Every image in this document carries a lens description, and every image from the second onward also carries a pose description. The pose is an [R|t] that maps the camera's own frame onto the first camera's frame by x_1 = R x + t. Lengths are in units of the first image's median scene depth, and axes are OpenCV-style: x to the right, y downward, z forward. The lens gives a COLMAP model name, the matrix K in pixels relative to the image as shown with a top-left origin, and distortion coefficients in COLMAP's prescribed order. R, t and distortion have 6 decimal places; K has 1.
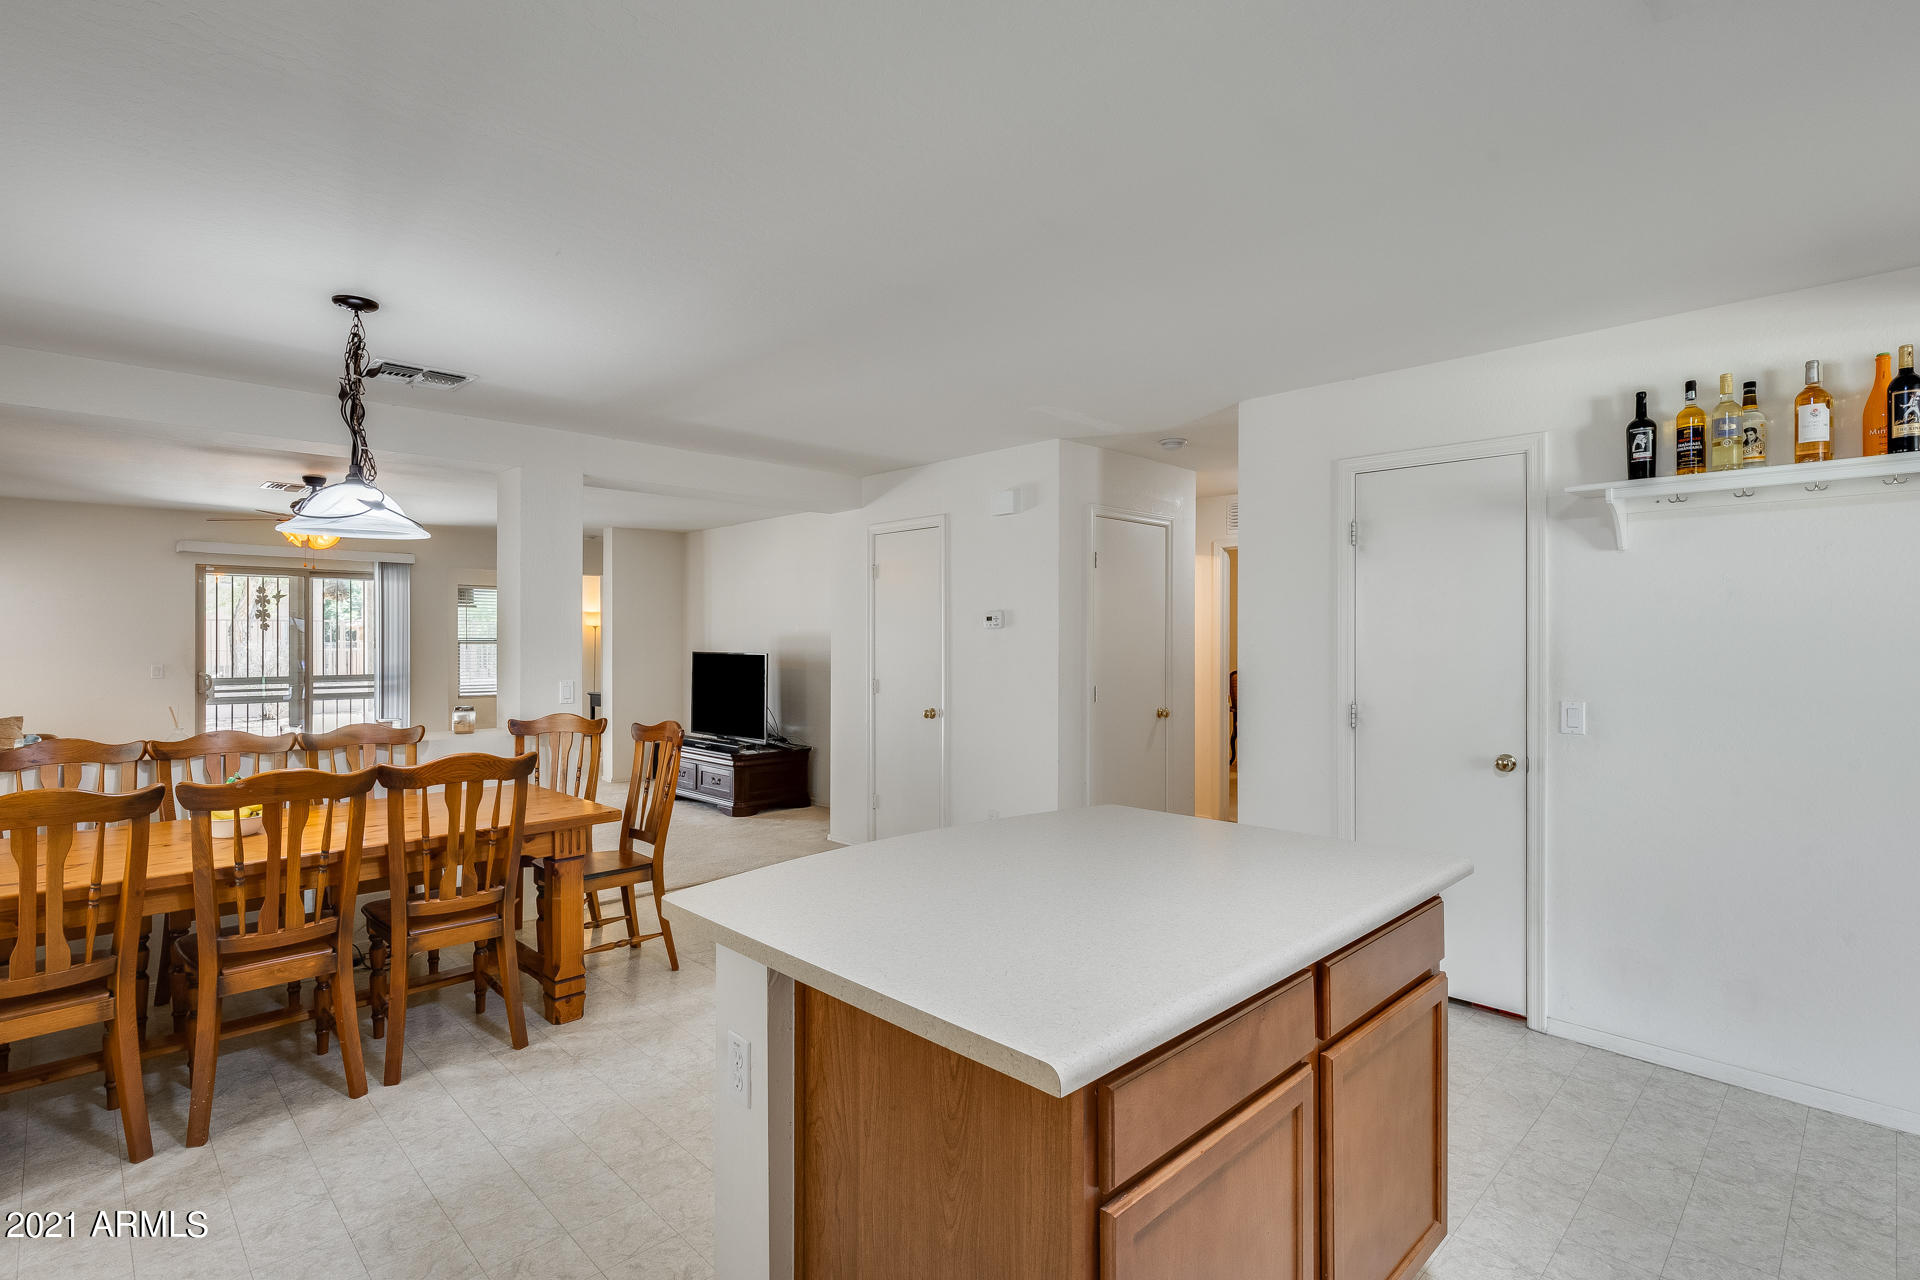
lens RADIAL K [[938.5, 0, 961.9], [0, 938.5, 646.5], [0, 0, 1]] dist [-0.014067, -0.000031]
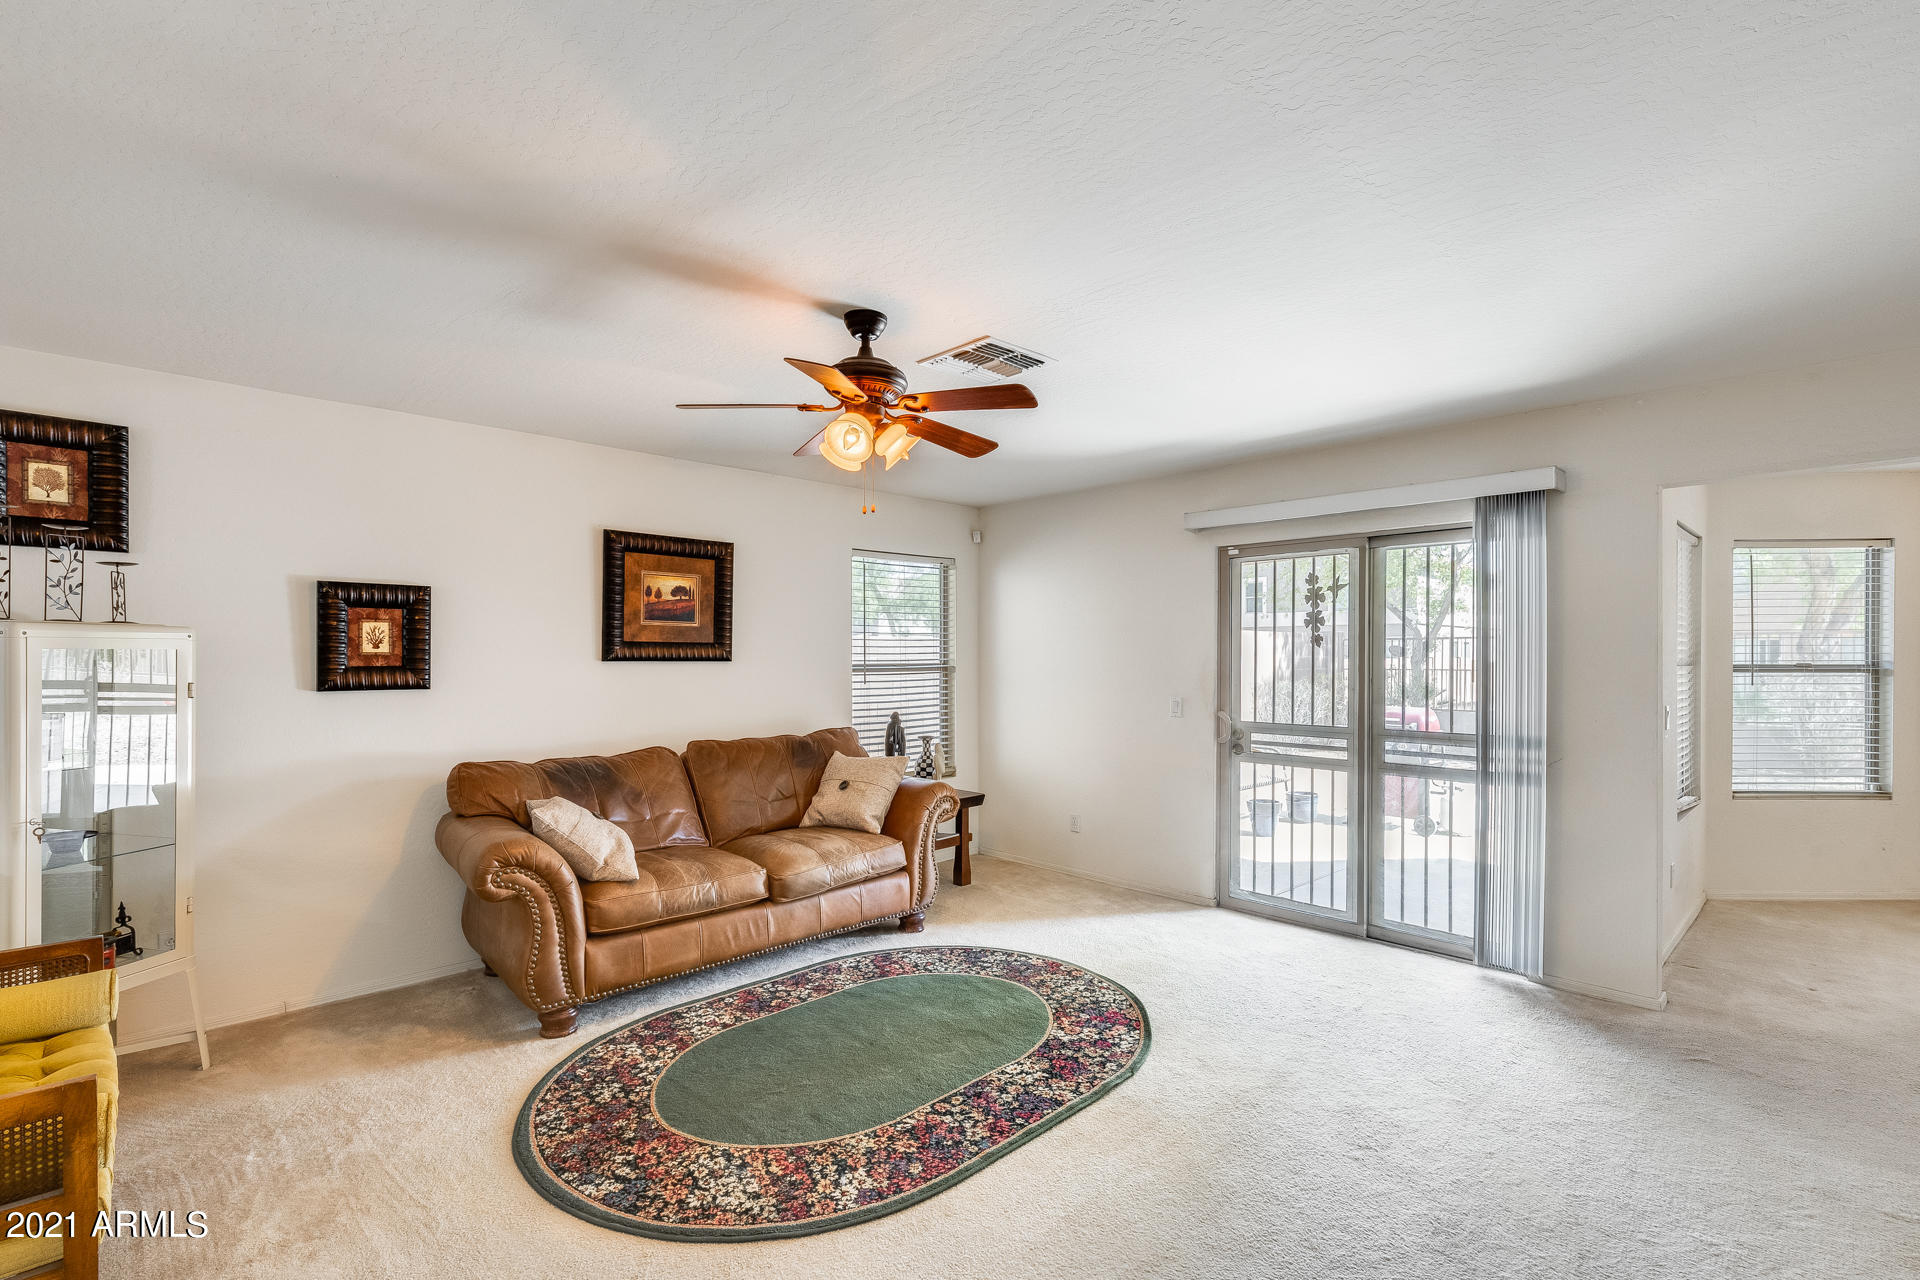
lens RADIAL K [[874.8, 0, 951.8], [0, 874.8, 651.9], [0, 0, 1]] dist [-0.000299, -0.000015]
pose [[0.002325, -0.007460, -0.999969, -0.190503], [-0.005255, 0.999958, -0.007472, -0.008418], [0.999983, 0.005272, 0.002286, 0.764198]]
